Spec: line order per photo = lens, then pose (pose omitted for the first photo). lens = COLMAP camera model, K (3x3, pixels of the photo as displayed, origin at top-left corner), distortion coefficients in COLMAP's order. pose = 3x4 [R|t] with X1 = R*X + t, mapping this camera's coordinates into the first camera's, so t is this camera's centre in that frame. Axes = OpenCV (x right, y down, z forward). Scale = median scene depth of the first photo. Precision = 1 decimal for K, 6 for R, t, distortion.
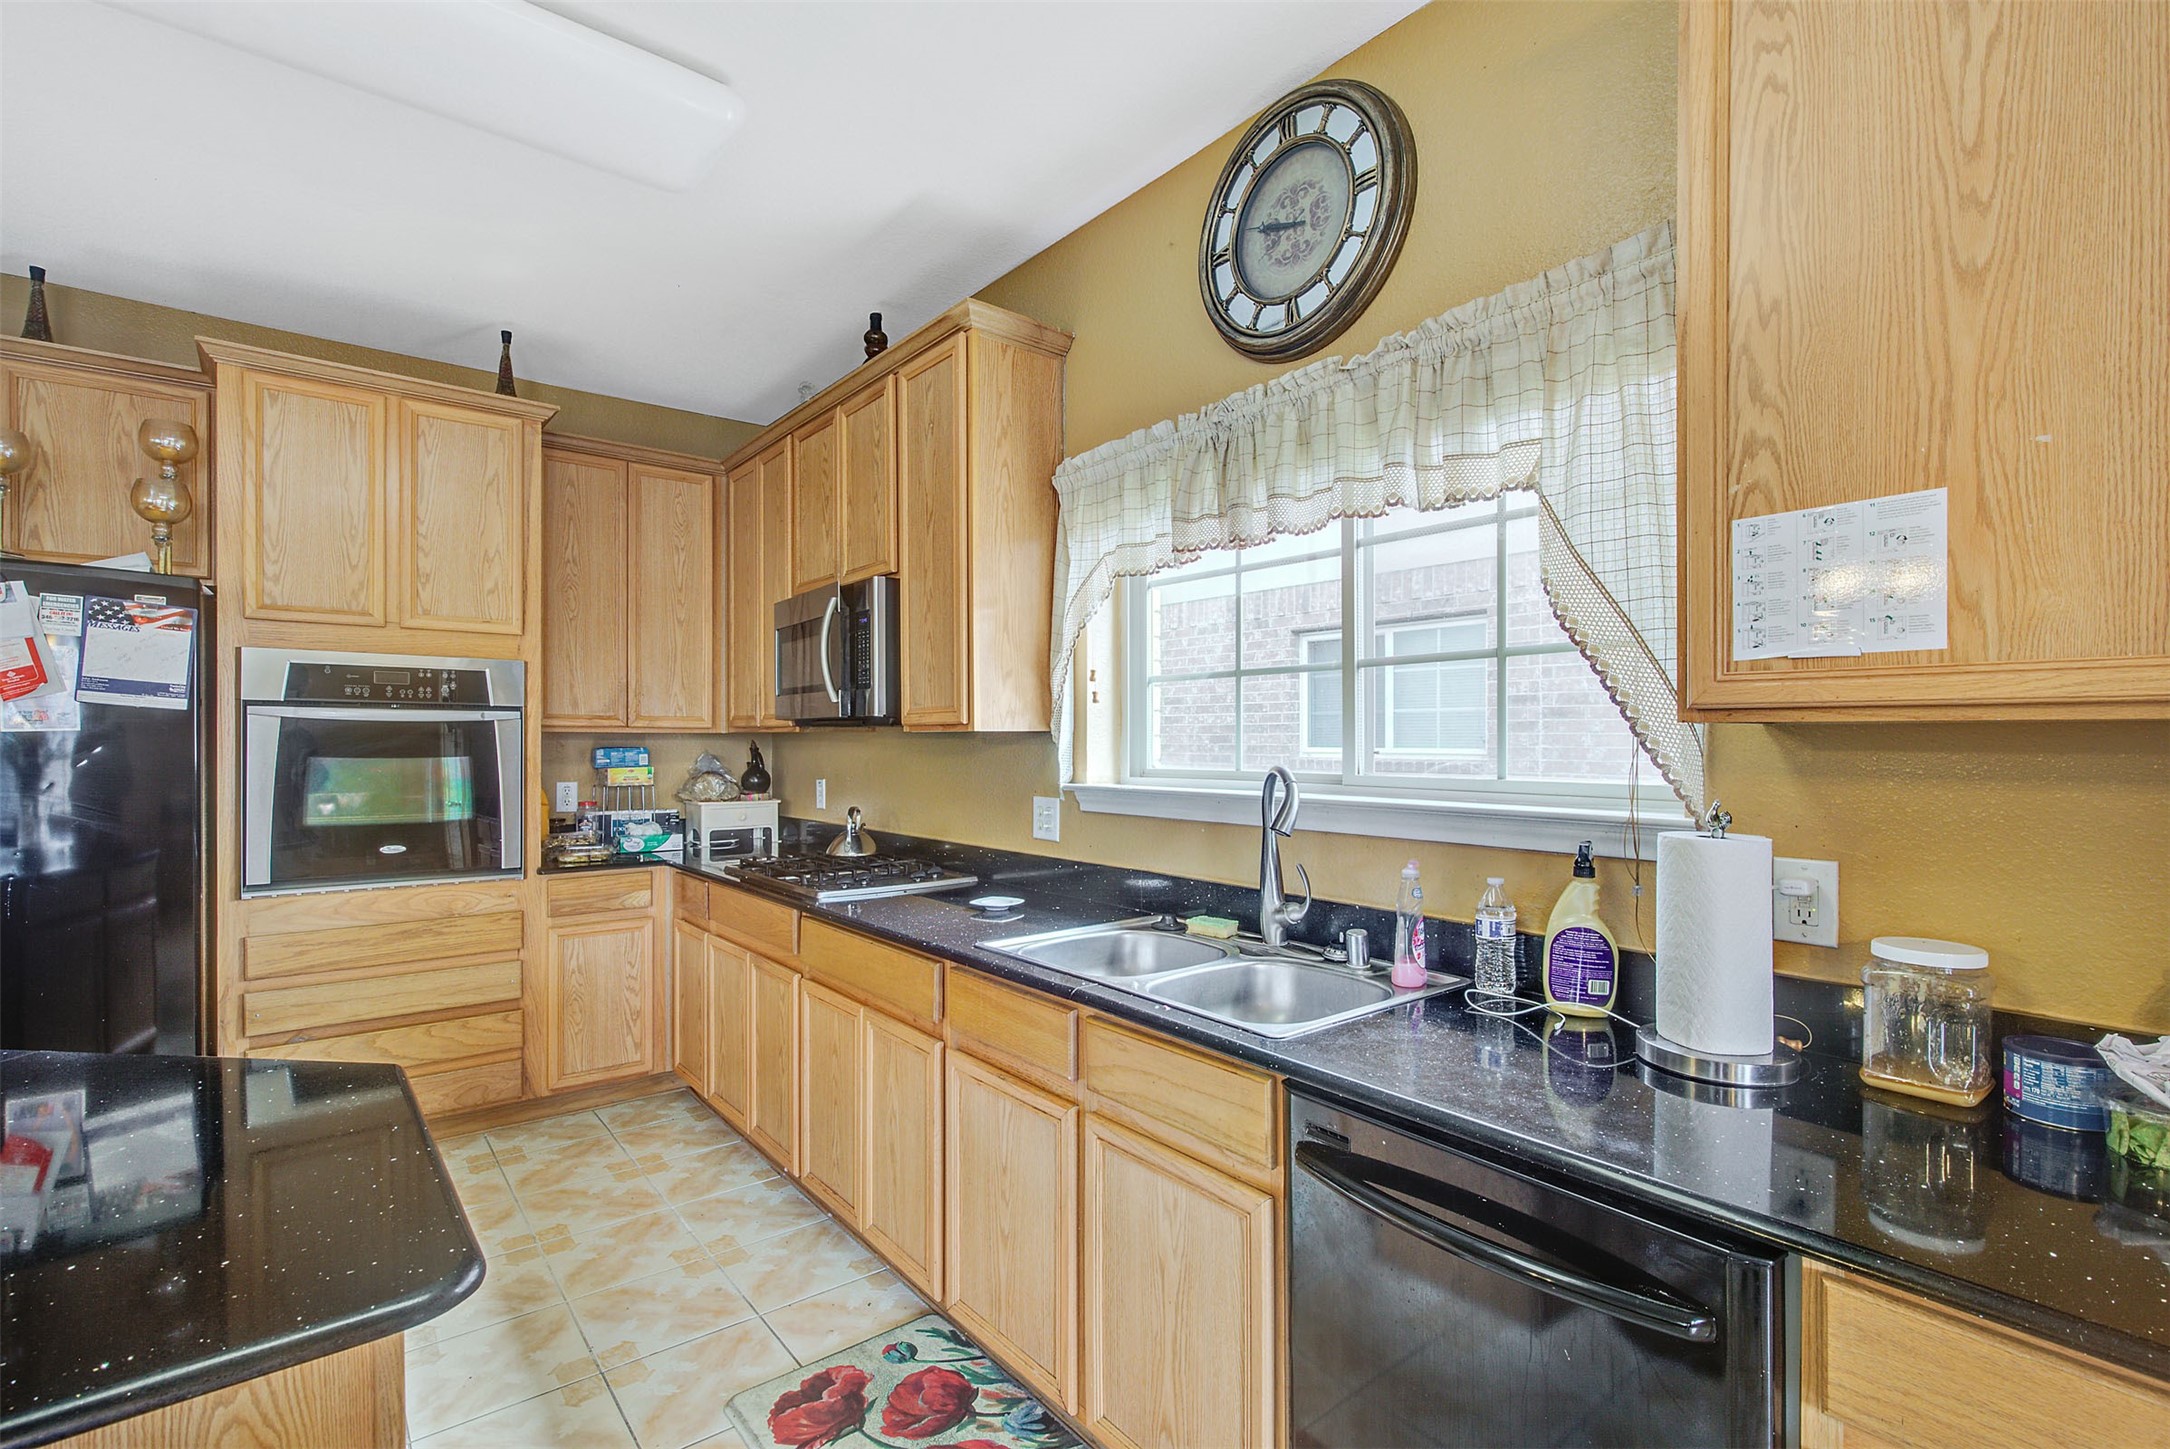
lens RADIAL K [[989.0, 0, 1086.4], [0, 989.0, 742.4], [0, 0, 1]] dist [-0.003227, -0.000732]
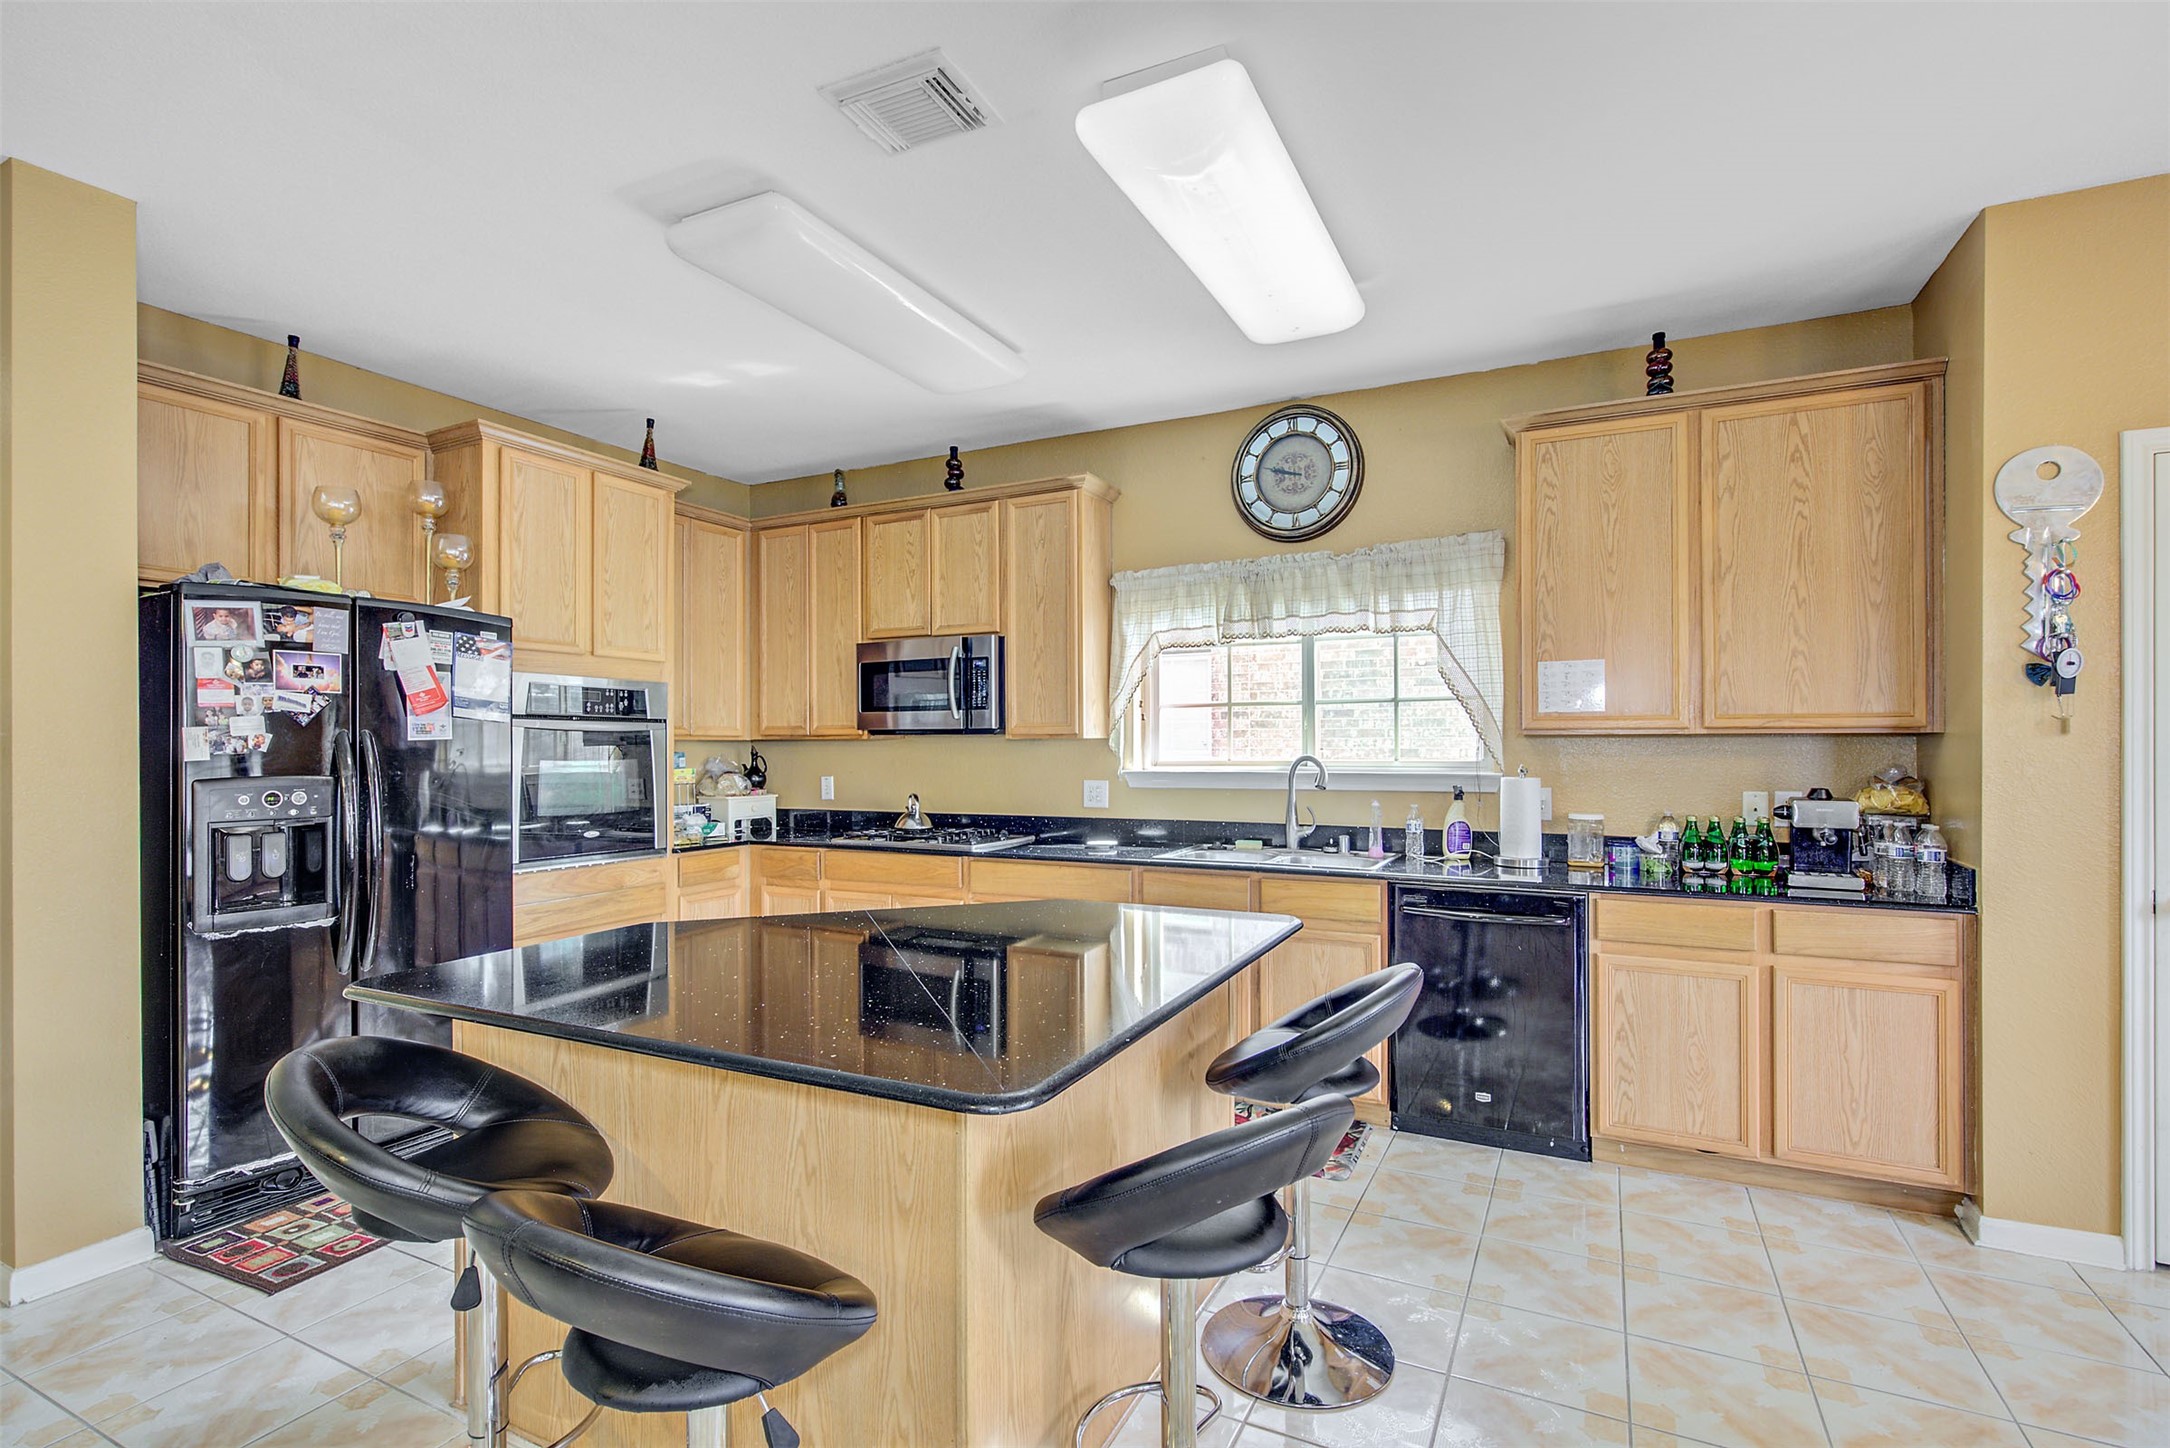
lens RADIAL K [[1016.5, 0, 1086.9], [0, 1016.5, 736.2], [0, 0, 1]] dist [-0.000731, -0.000162]
pose [[0.909856, -0.000941, 0.414923, -0.946234], [0.006044, 0.999921, -0.010984, 0.004046], [-0.414880, 0.012502, 0.909790, -0.601397]]
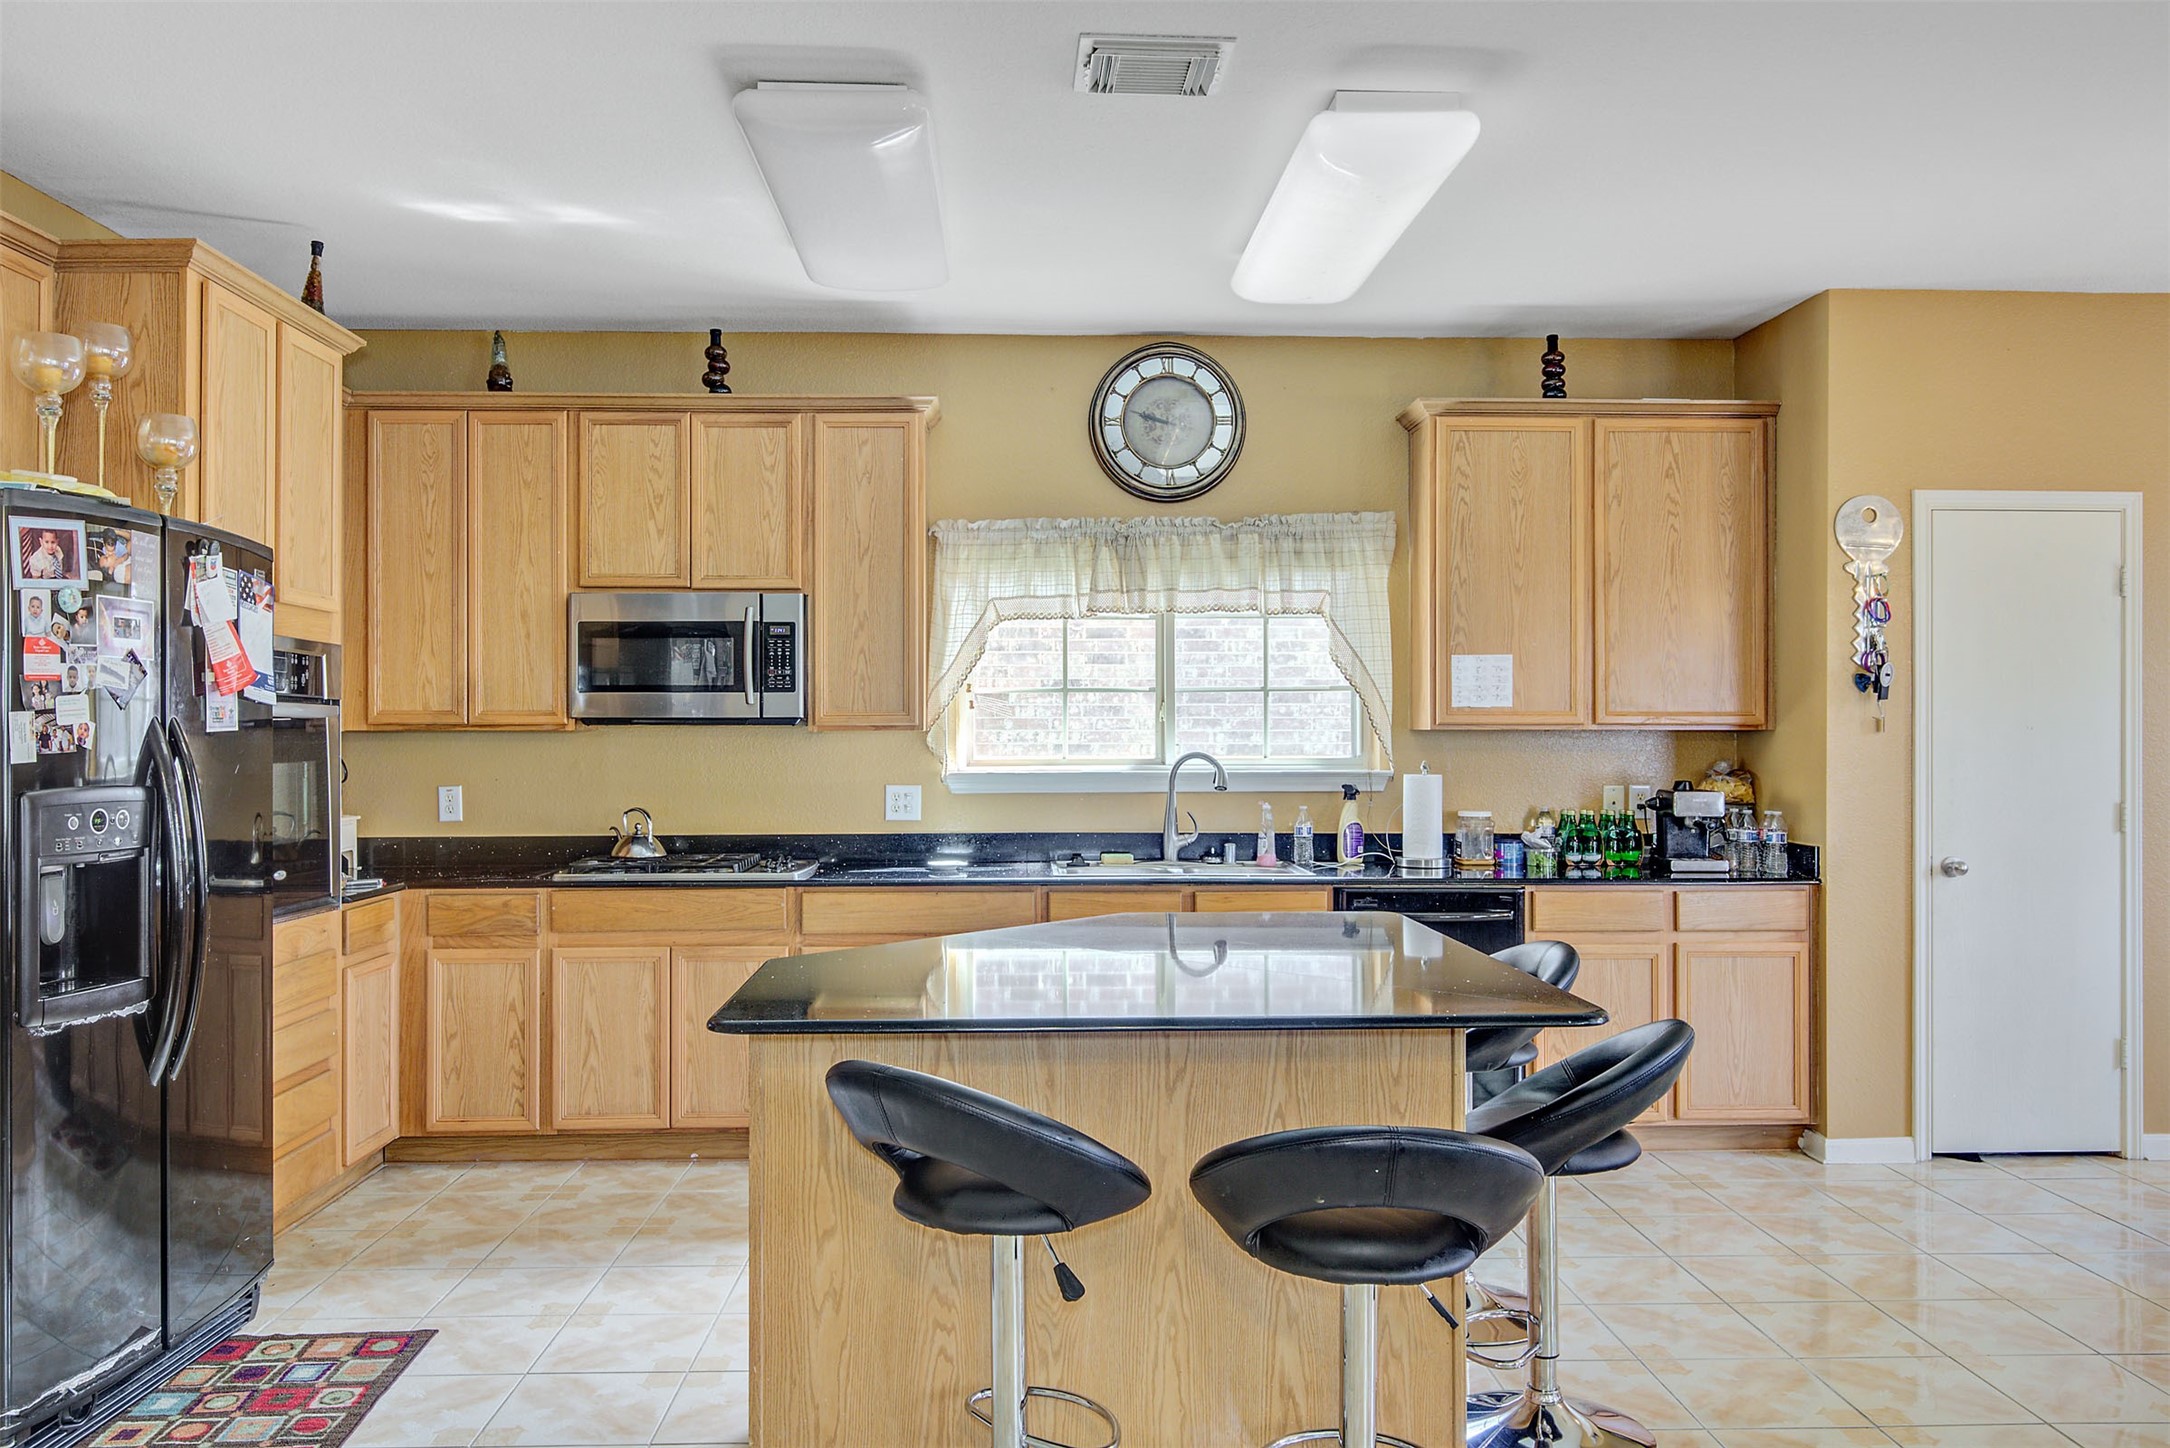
lens RADIAL K [[1605.5, 0, 1081.1], [0, 1605.5, 715.2], [0, 0, 1]] dist [0.002778, 0.002741]
pose [[0.600761, 0.008276, 0.799386, -1.940402], [0.005033, 0.999887, -0.014135, -0.002079], [-0.799413, 0.012515, 0.600652, -0.462130]]
